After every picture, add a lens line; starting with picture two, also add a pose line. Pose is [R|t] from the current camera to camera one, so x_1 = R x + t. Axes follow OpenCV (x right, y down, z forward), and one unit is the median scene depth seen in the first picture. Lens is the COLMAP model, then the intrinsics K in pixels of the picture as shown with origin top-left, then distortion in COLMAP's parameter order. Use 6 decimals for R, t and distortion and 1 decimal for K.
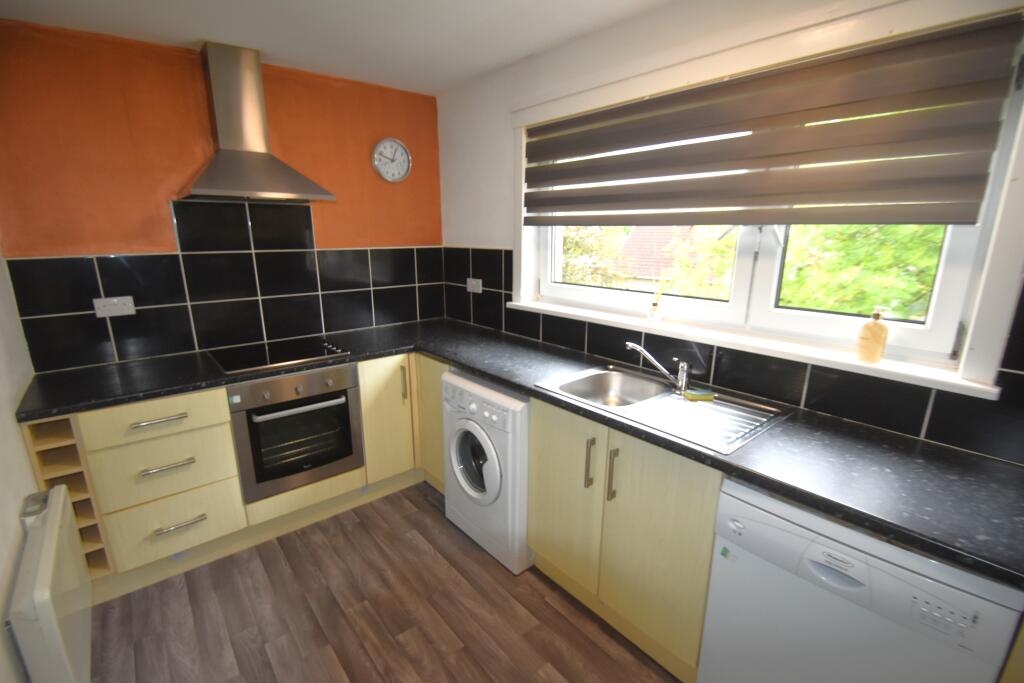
lens RADIAL K [[465.9, 0, 501.0], [0, 465.9, 349.0], [0, 0, 1]] dist [0.027832, -0.000167]
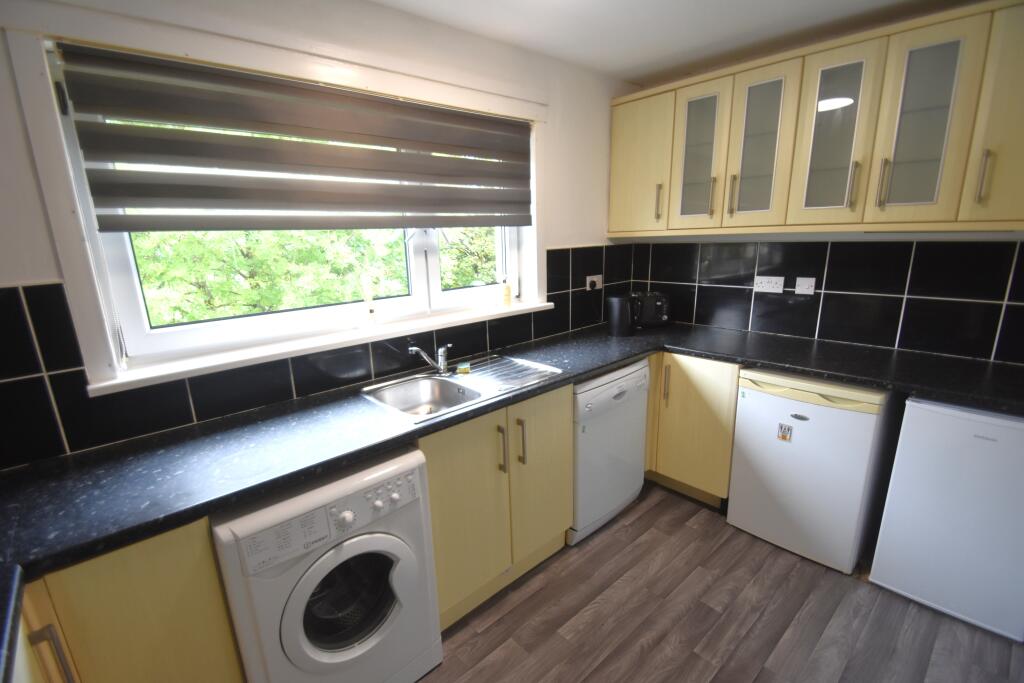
lens RADIAL K [[448.3, 0, 512.0], [0, 448.3, 341.5], [0, 0, 1]] dist [0.039835, -0.028917]
pose [[-0.032151, -0.243044, 0.969482, -0.737609], [0.275270, 0.930318, 0.242355, -0.225935], [-0.960829, 0.274661, 0.036992, 0.882443]]
